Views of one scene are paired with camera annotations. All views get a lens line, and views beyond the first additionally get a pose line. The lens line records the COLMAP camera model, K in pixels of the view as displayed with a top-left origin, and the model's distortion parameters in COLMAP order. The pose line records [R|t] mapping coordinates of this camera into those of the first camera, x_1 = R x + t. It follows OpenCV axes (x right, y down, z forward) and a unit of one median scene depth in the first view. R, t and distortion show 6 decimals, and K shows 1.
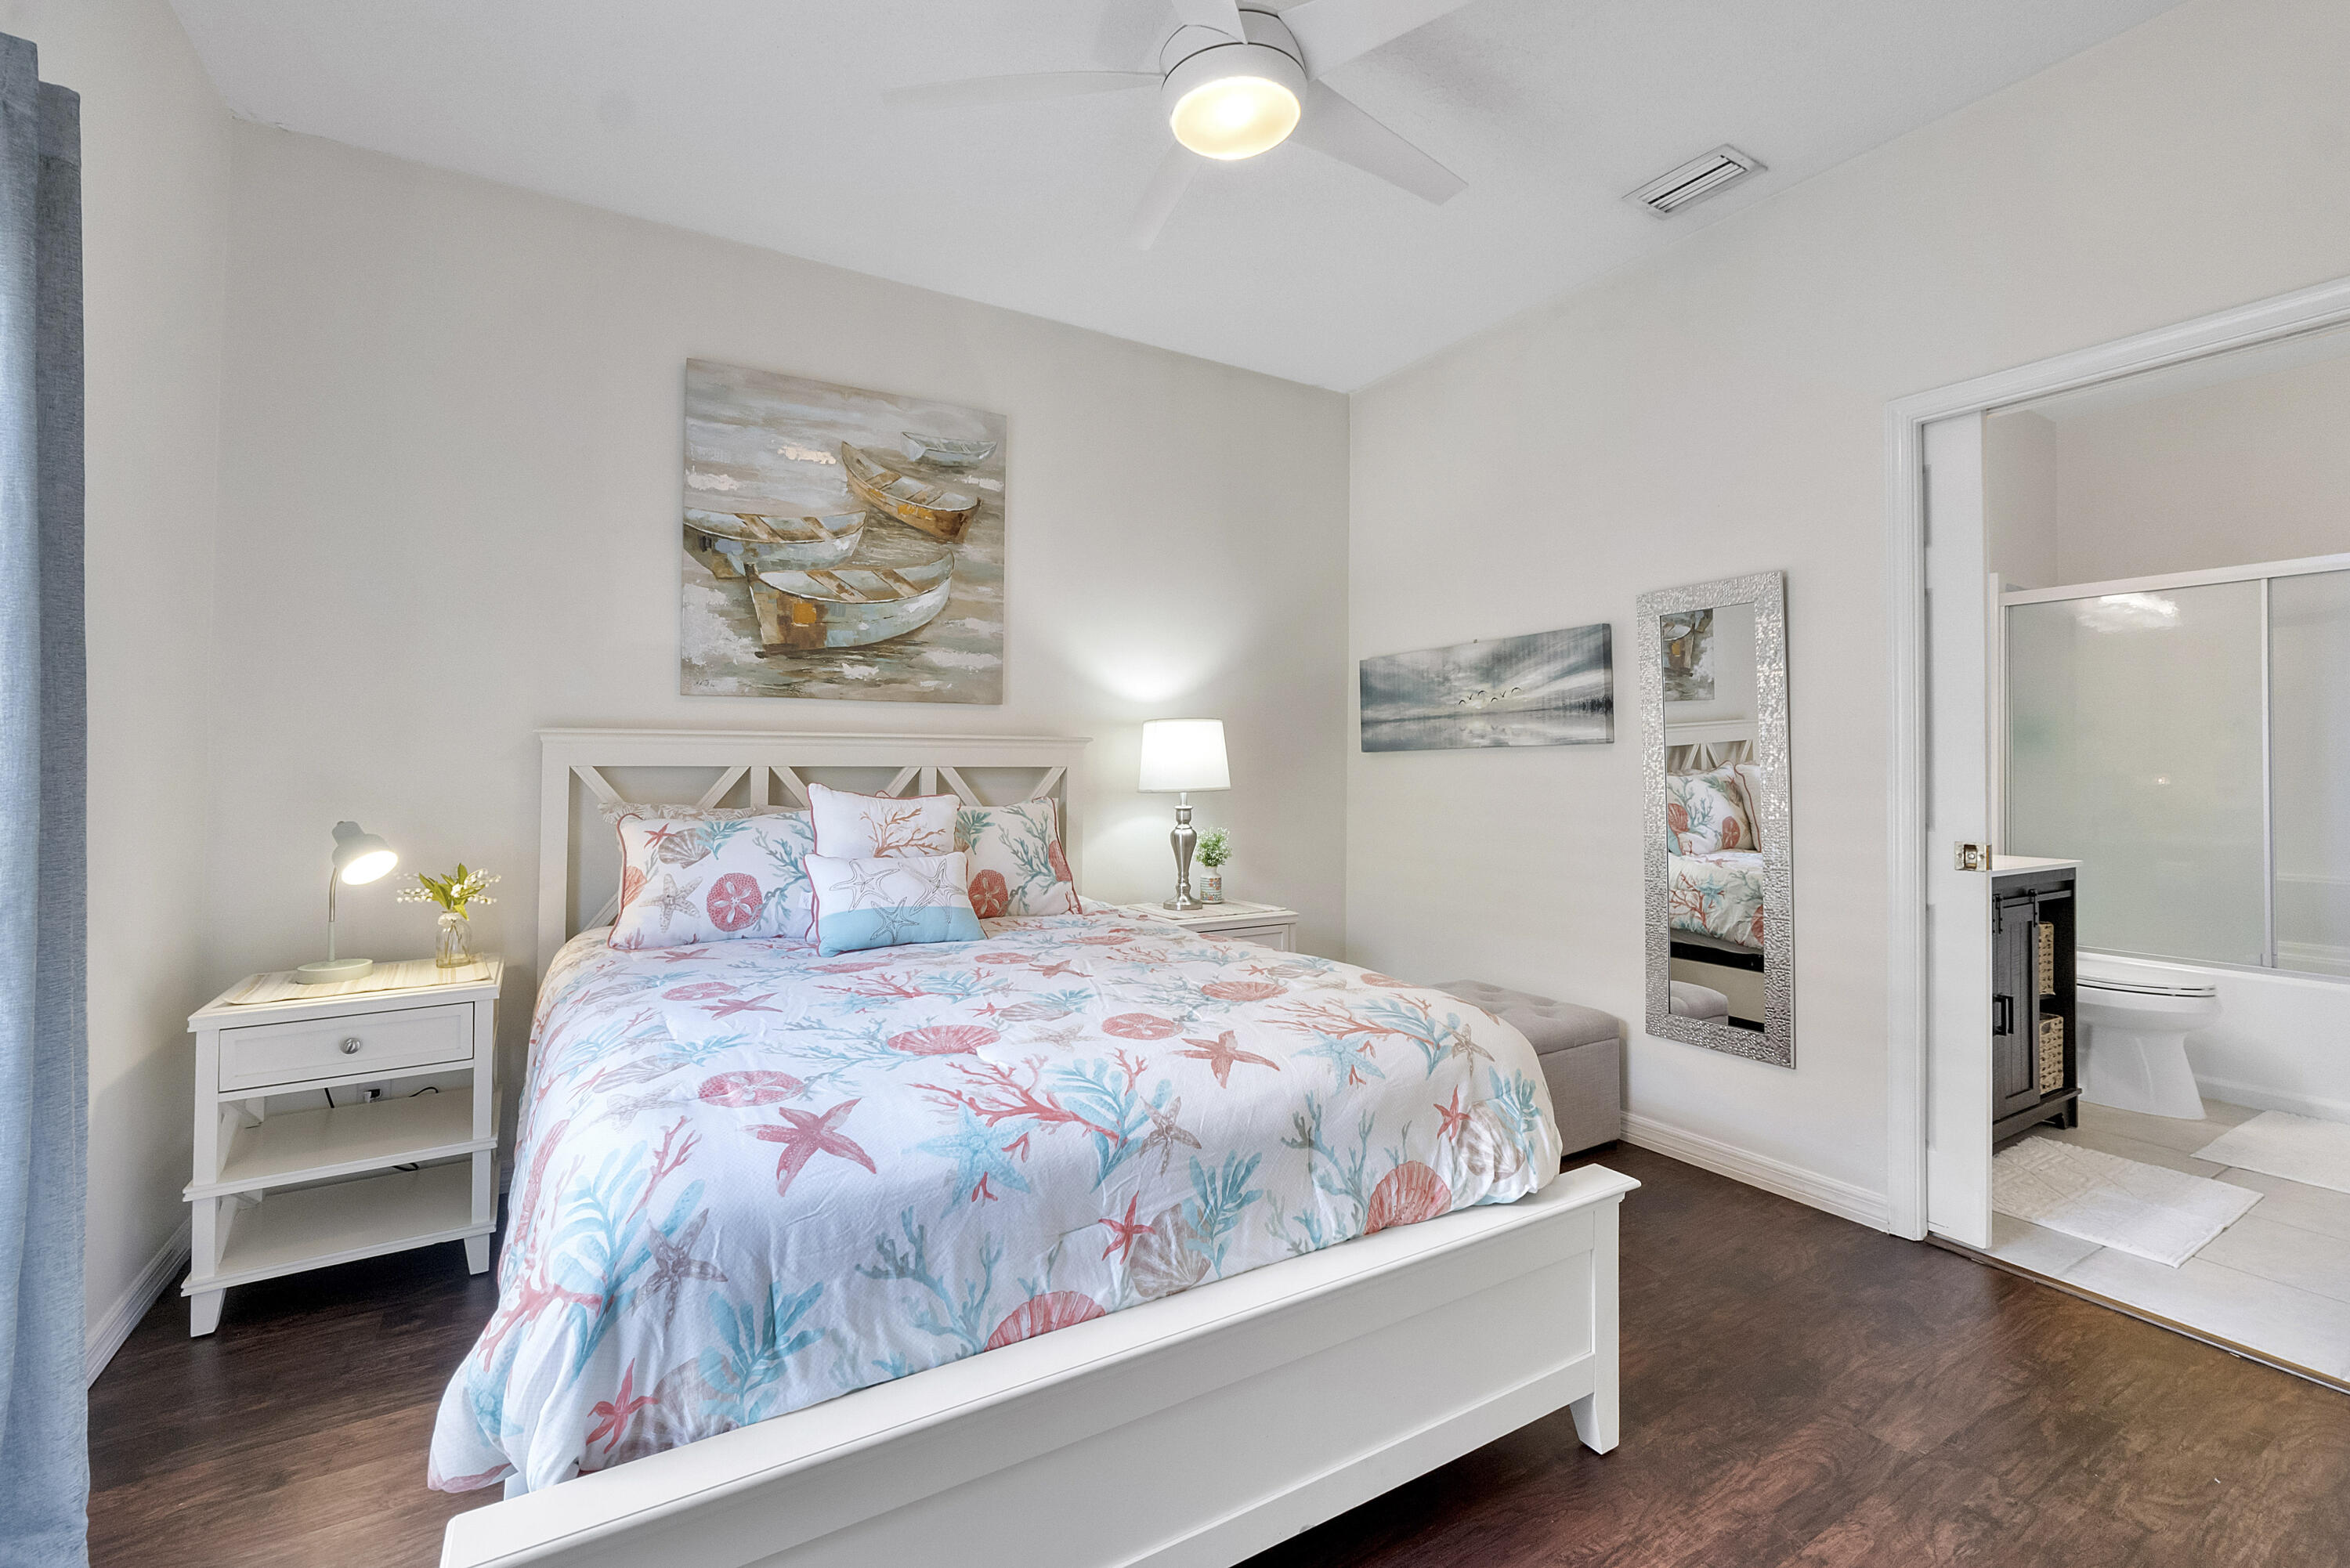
lens RADIAL K [[995.1, 0, 1179.7], [0, 995.1, 751.7], [0, 0, 1]] dist [-0.011622, 0.001008]
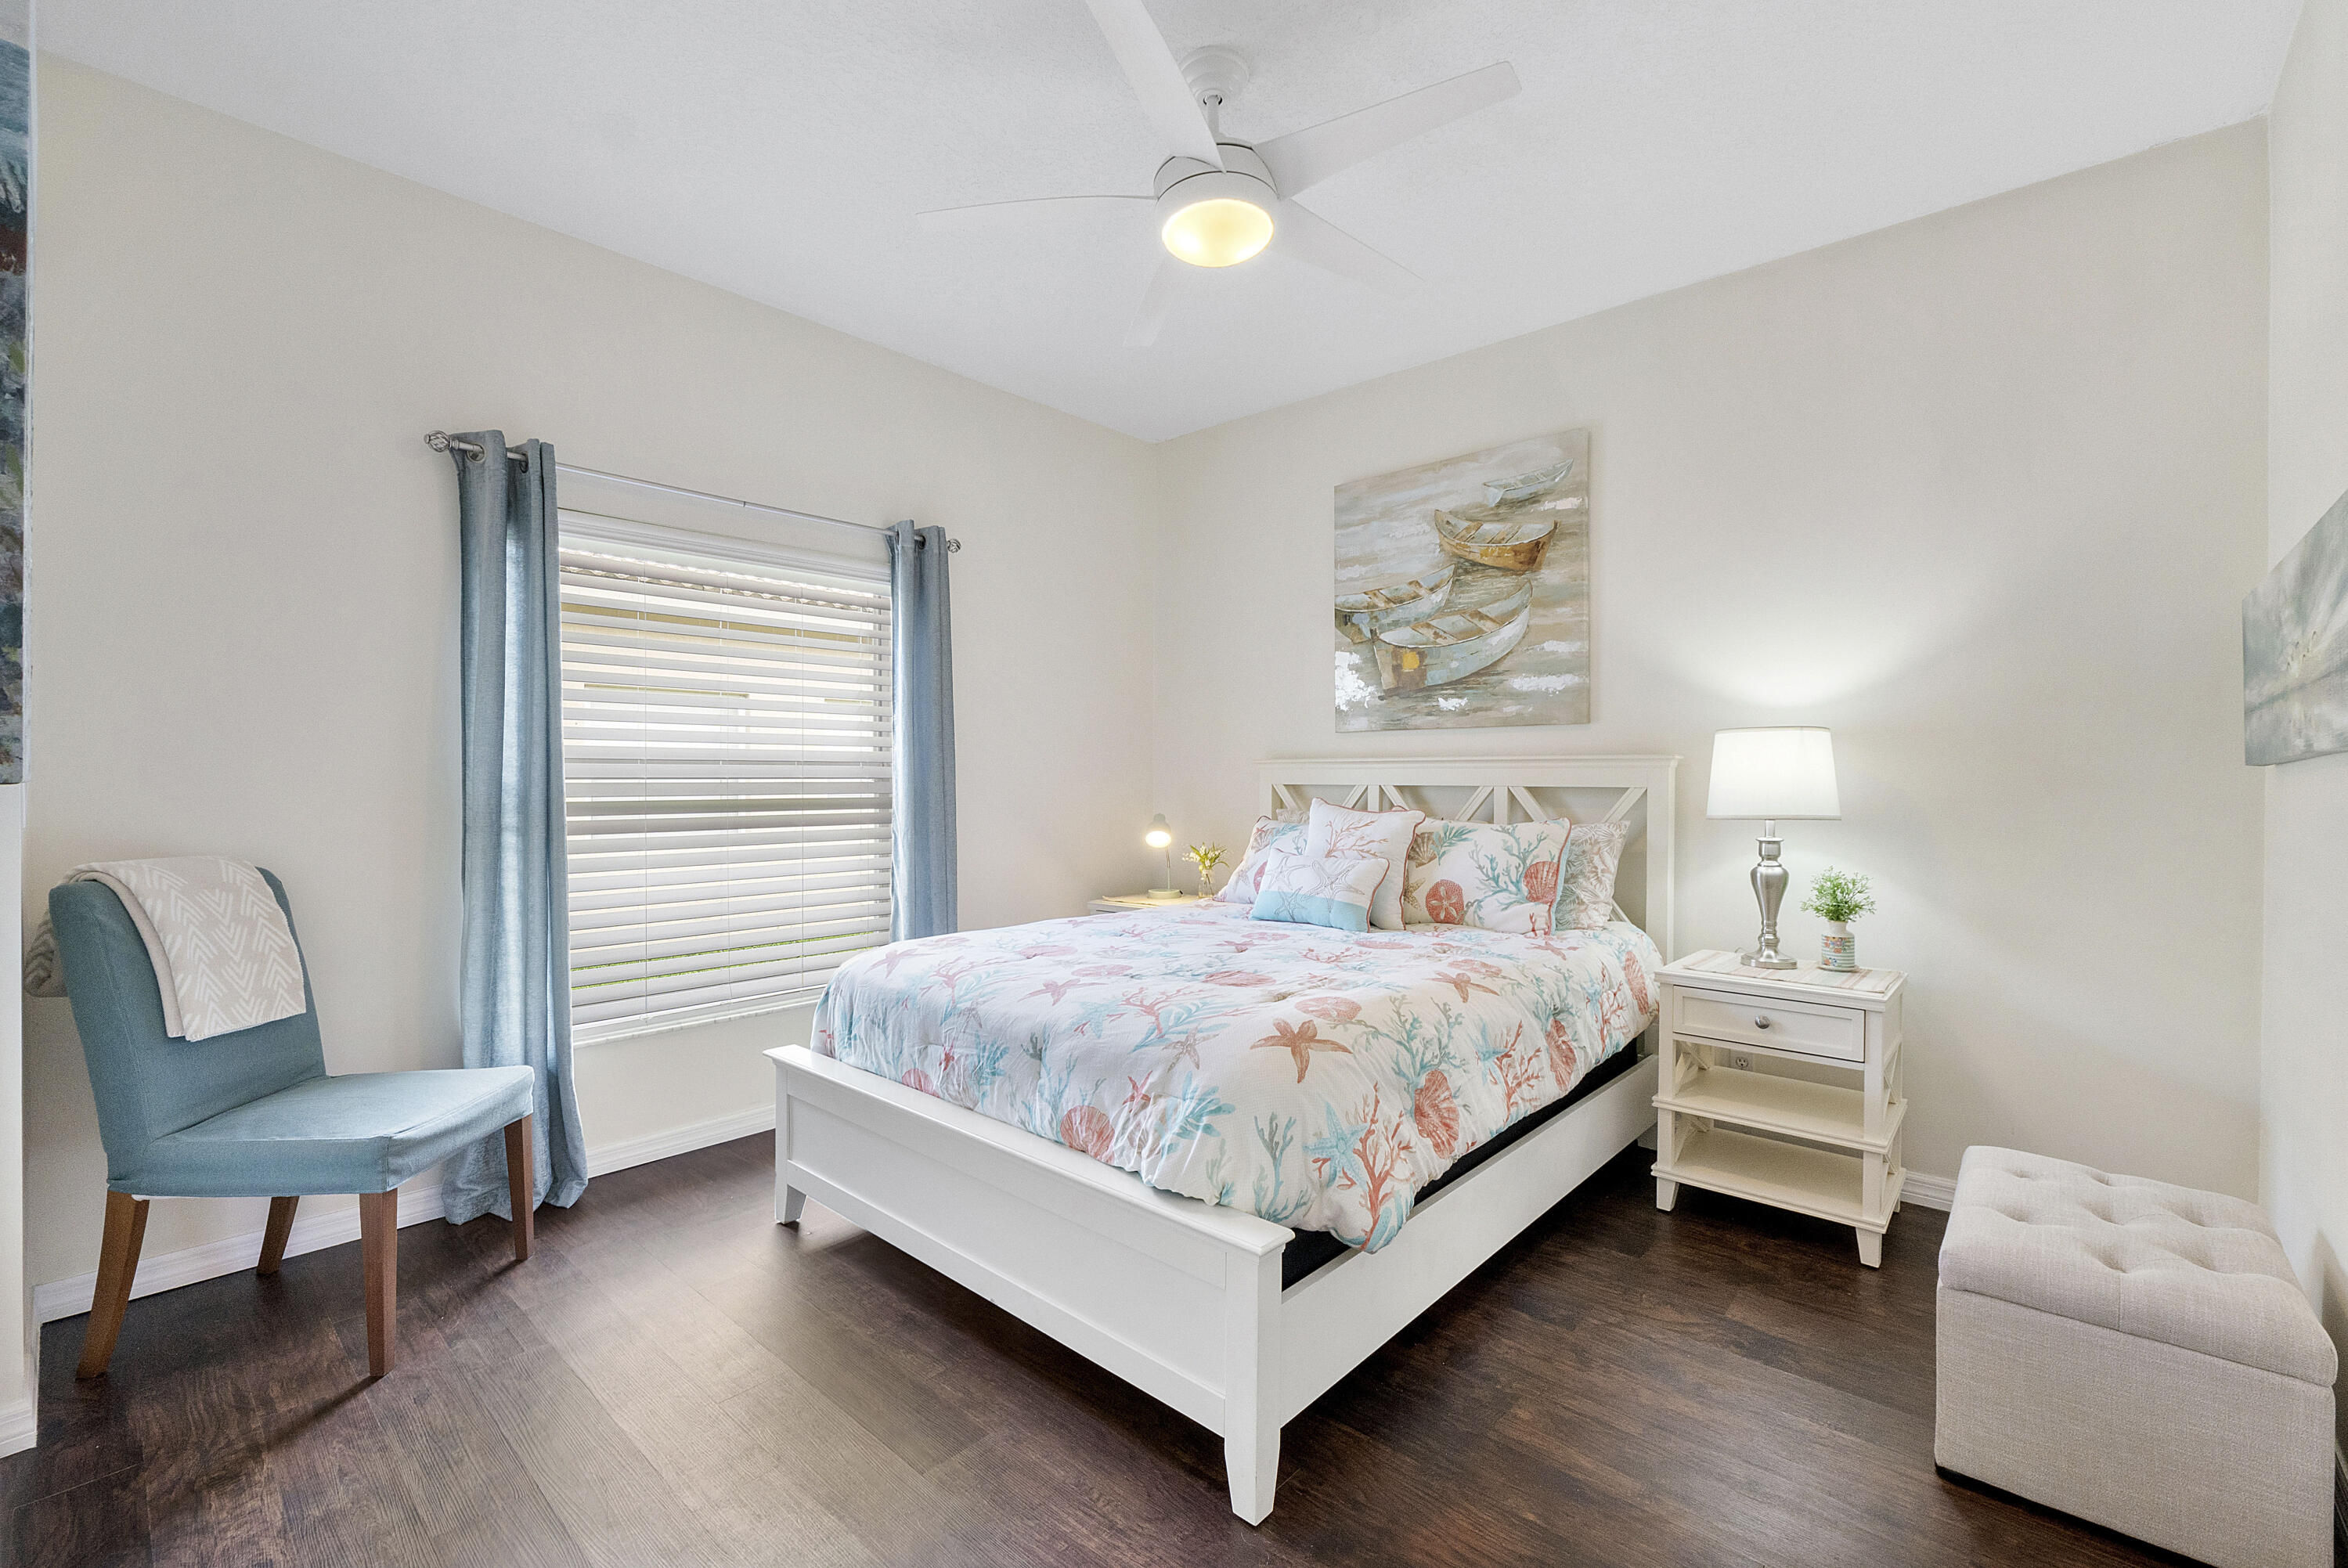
lens RADIAL K [[987.1, 0, 1182.7], [0, 987.1, 782.5], [0, 0, 1]] dist [-0.000916, -0.000023]
pose [[0.306208, 0.002622, -0.951961, 0.693690], [0.010034, 0.999932, 0.005982, 0.001184], [0.951912, -0.011384, 0.306161, 0.355659]]
